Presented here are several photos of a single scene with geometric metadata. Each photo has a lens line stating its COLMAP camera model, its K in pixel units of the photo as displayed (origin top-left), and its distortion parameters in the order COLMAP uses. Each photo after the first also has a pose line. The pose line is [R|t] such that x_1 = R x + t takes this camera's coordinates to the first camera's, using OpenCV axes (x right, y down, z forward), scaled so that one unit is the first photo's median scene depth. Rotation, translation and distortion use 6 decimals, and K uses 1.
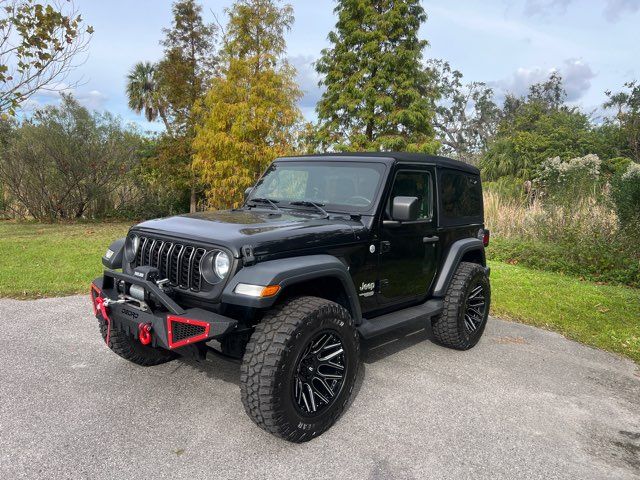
lens RADIAL K [[489.1, 0, 320.0], [0, 489.1, 240.0], [0, 0, 1]] dist [0.042119, -0.045963]
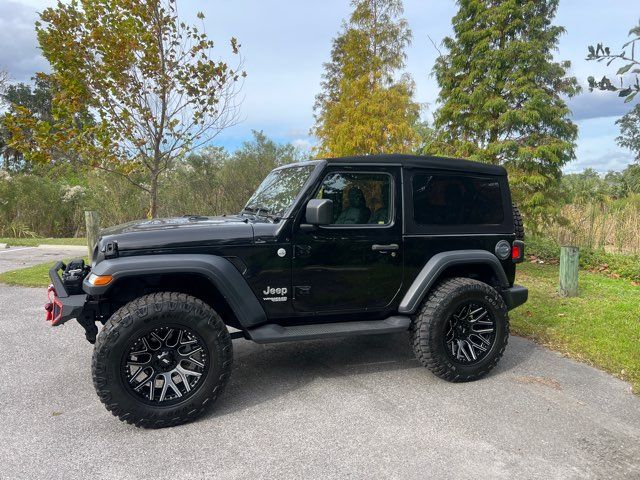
lens RADIAL K [[489.1, 0, 320.0], [0, 489.1, 240.0], [0, 0, 1]] dist [0.042119, -0.045963]
pose [[0.879035, 0.009166, -0.476668, 0.537738], [-0.033638, 0.998516, -0.042832, 0.027189], [0.475568, 0.053685, 0.878039, 0.153422]]
